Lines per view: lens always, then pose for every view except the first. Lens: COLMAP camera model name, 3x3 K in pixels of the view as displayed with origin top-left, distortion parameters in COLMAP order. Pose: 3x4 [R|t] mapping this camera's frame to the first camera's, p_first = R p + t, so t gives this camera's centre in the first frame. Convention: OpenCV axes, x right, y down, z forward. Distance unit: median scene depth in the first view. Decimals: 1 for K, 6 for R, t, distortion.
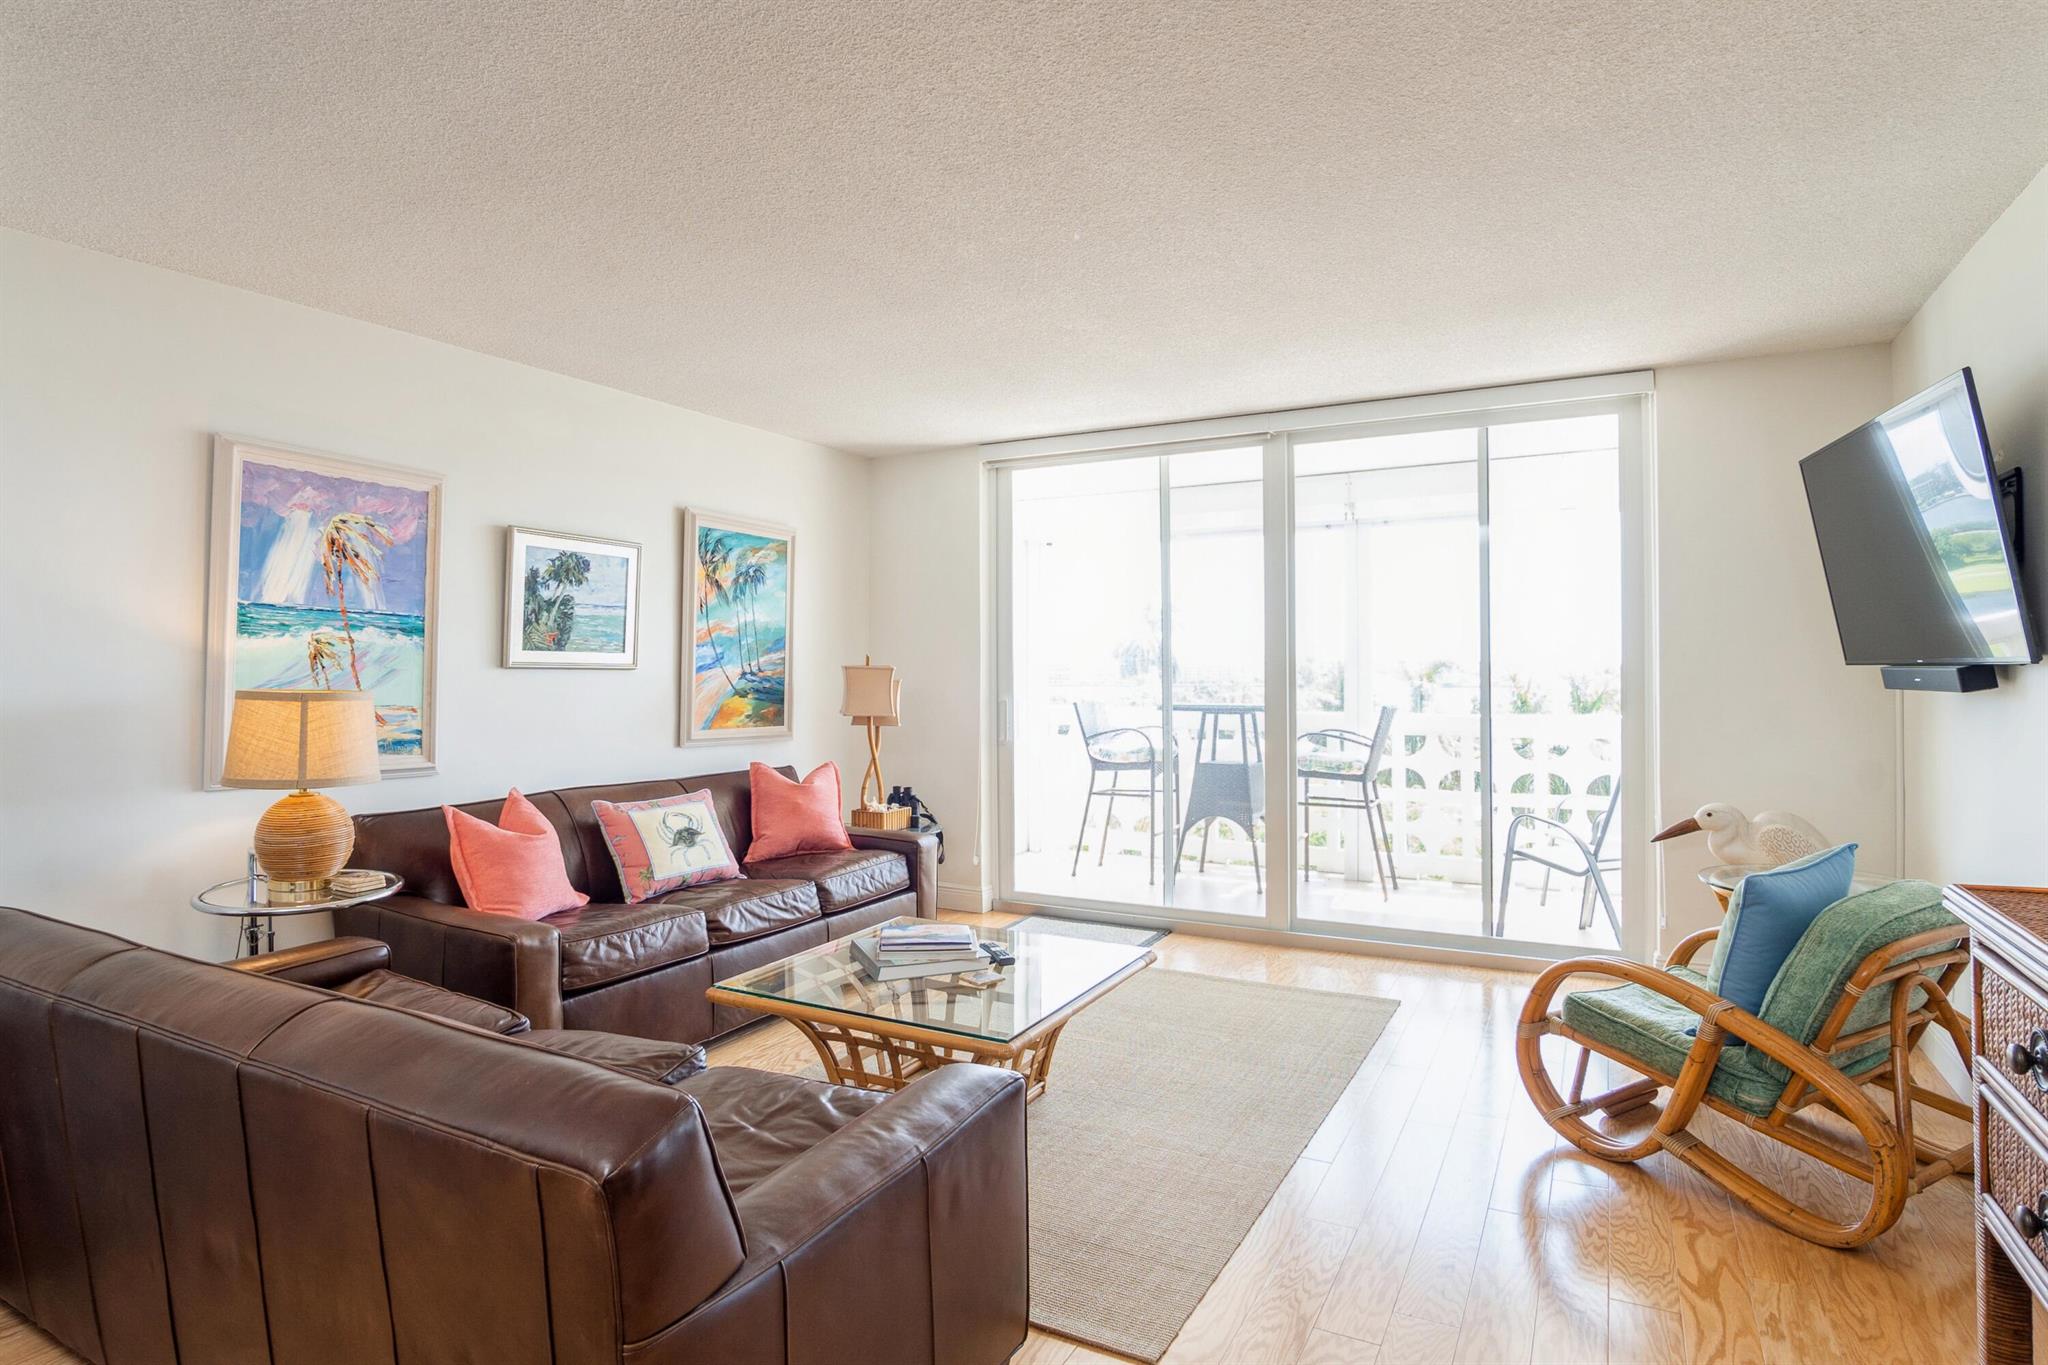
lens RADIAL K [[1085.1, 0, 1018.8], [0, 1085.1, 669.6], [0, 0, 1]] dist [-0.024143, 0.002617]
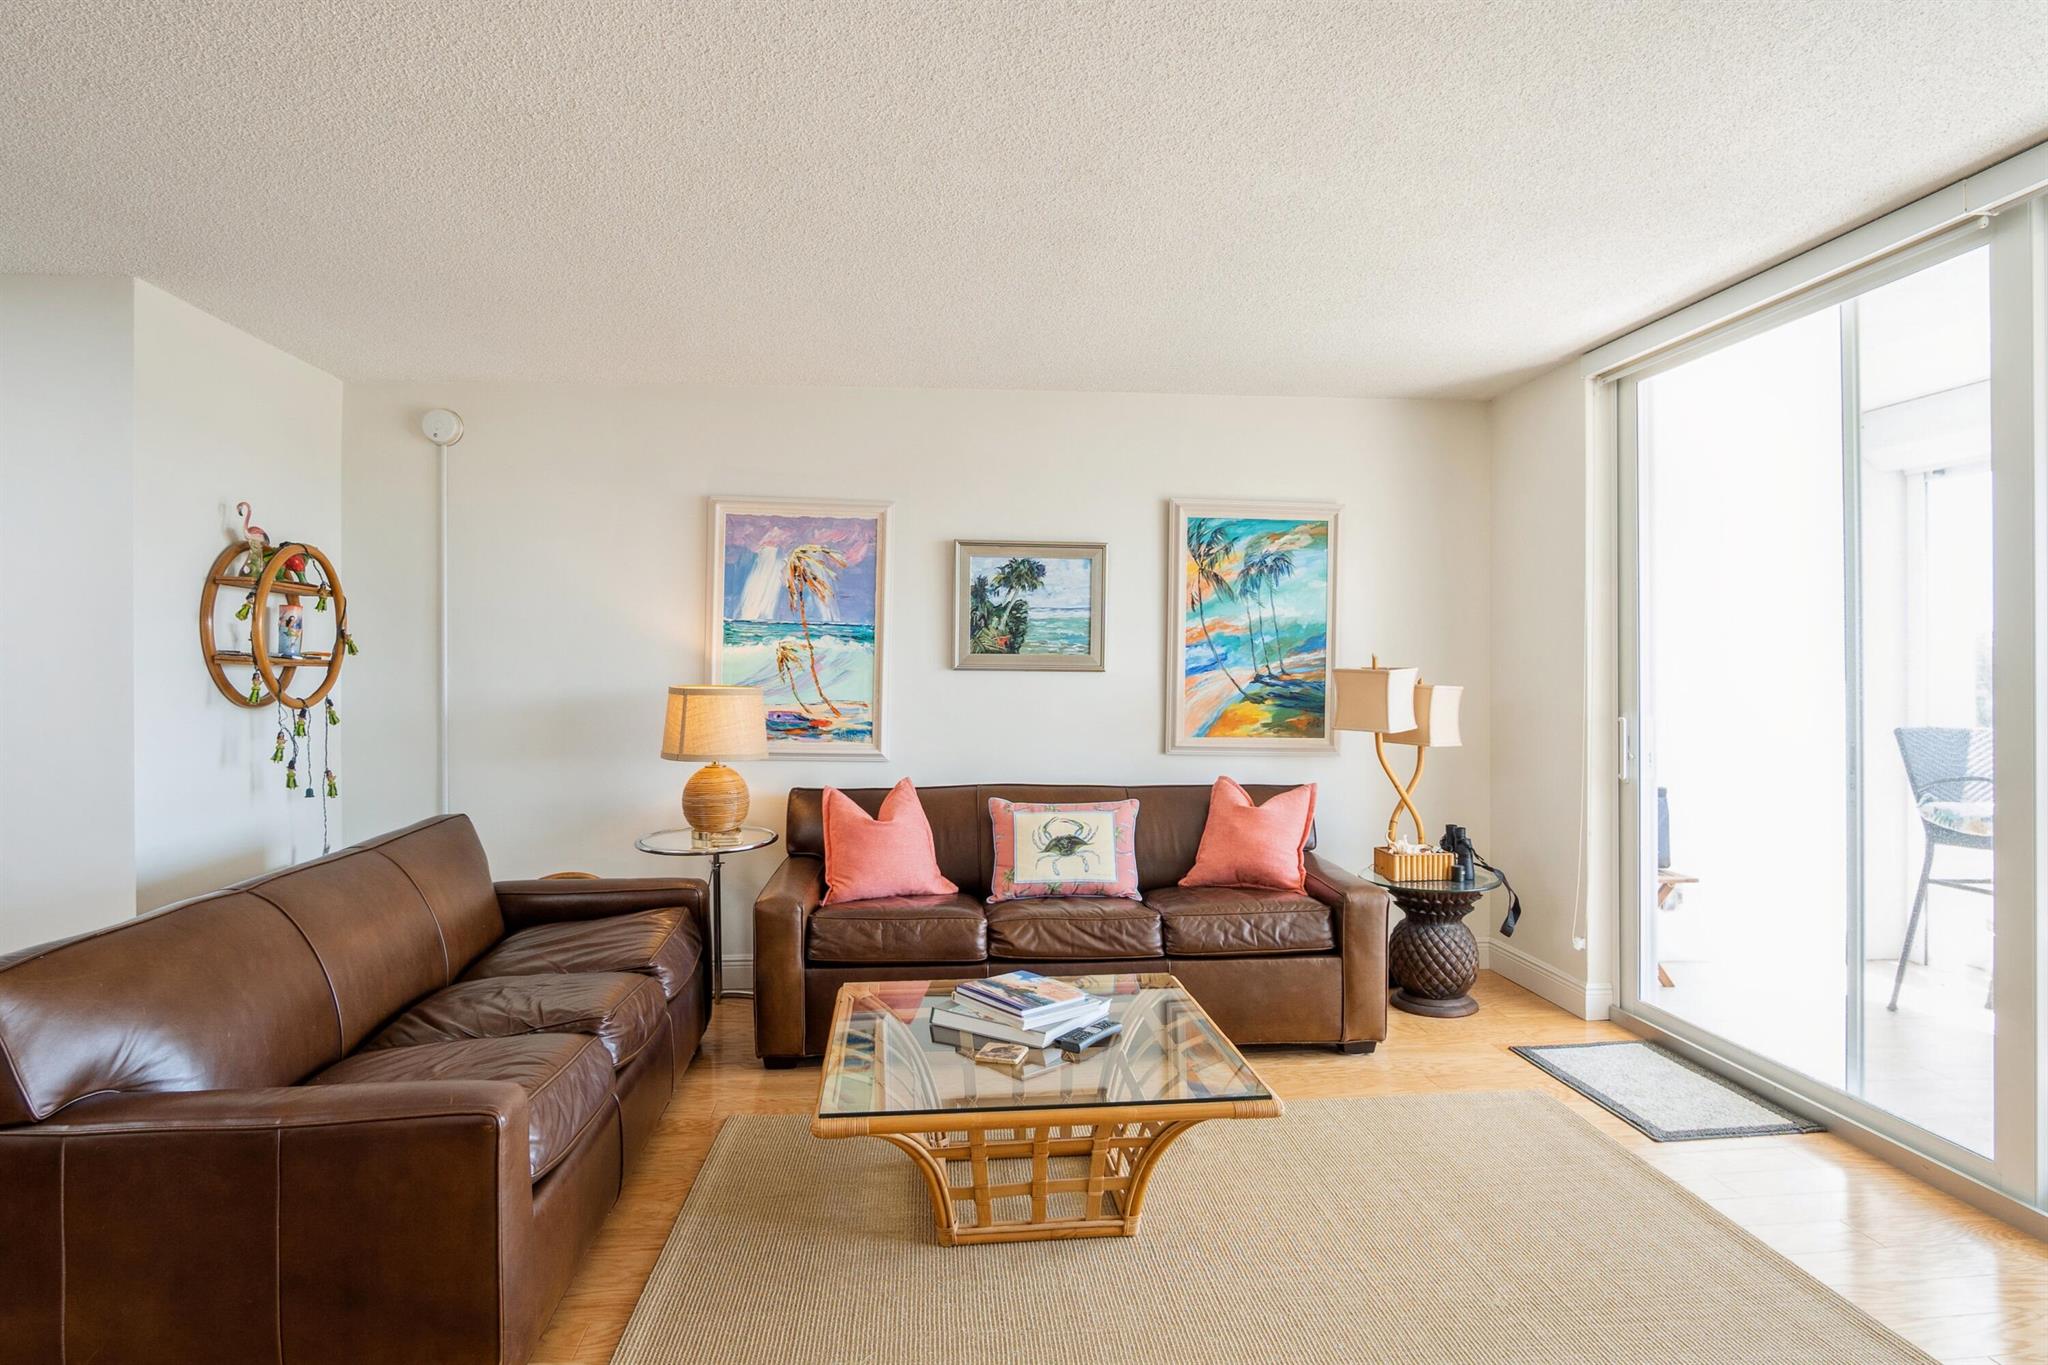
lens RADIAL K [[1128.5, 0, 1014.4], [0, 1128.5, 676.8], [0, 0, 1]] dist [-0.017387, 0.001200]
pose [[0.561041, 0.010339, -0.827723, 0.502156], [-0.004050, 0.999944, 0.009745, -0.005509], [0.827778, -0.002115, 0.561052, 0.397203]]
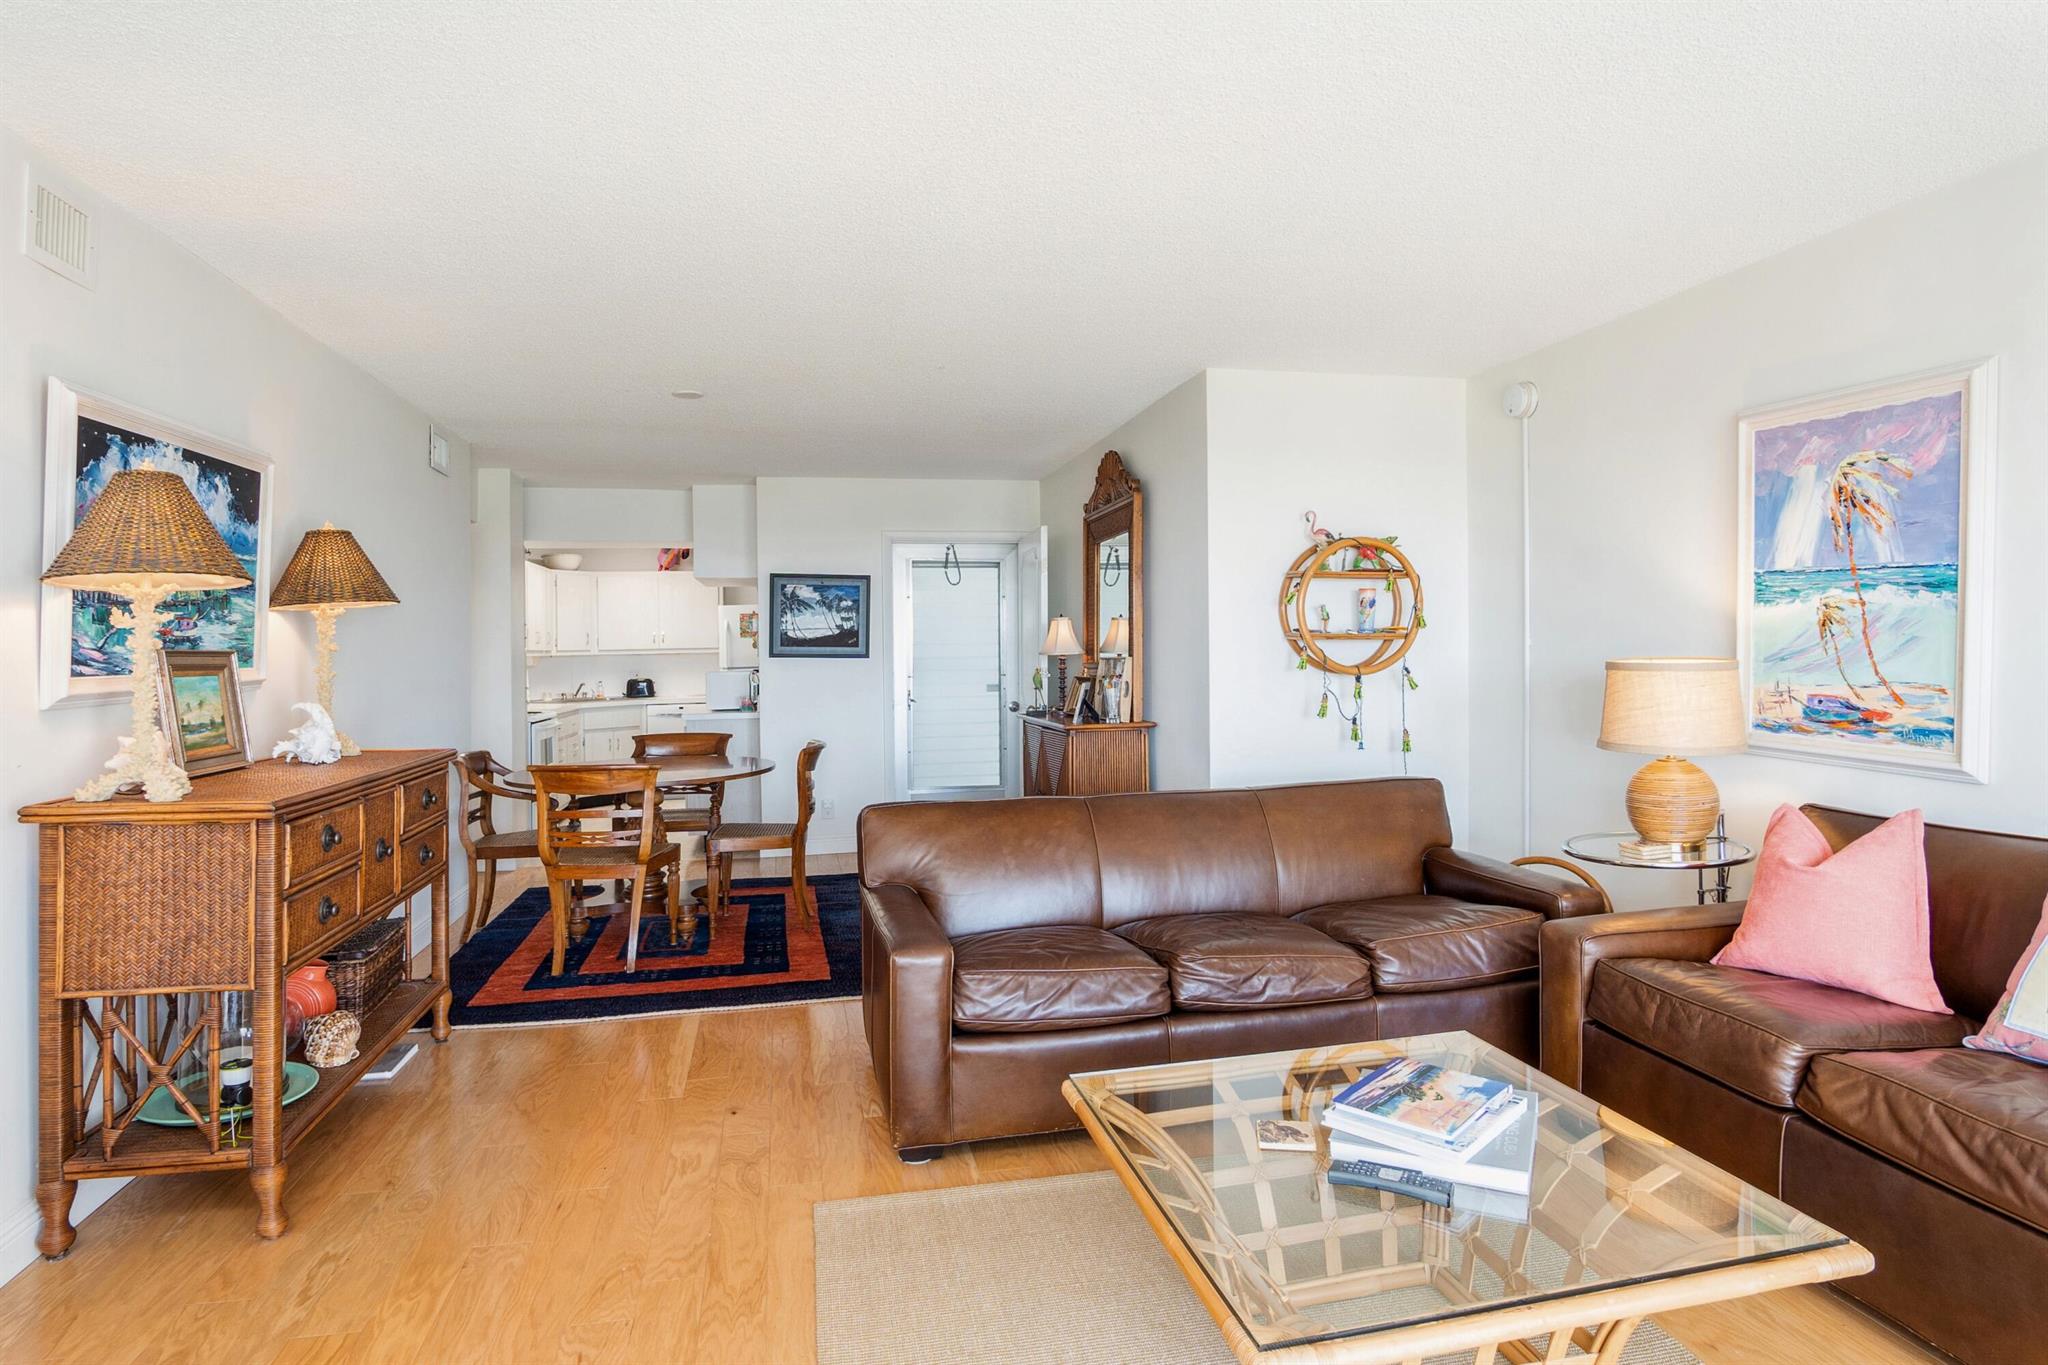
lens RADIAL K [[1120.1, 0, 1072.5], [0, 1120.1, 676.6], [0, 0, 1]] dist [-0.002704, 0.000348]
pose [[-0.729985, 0.033393, -0.682647, 0.371749], [0.016012, 0.999367, 0.031763, -0.005912], [0.683276, 0.012256, -0.730057, 1.041465]]
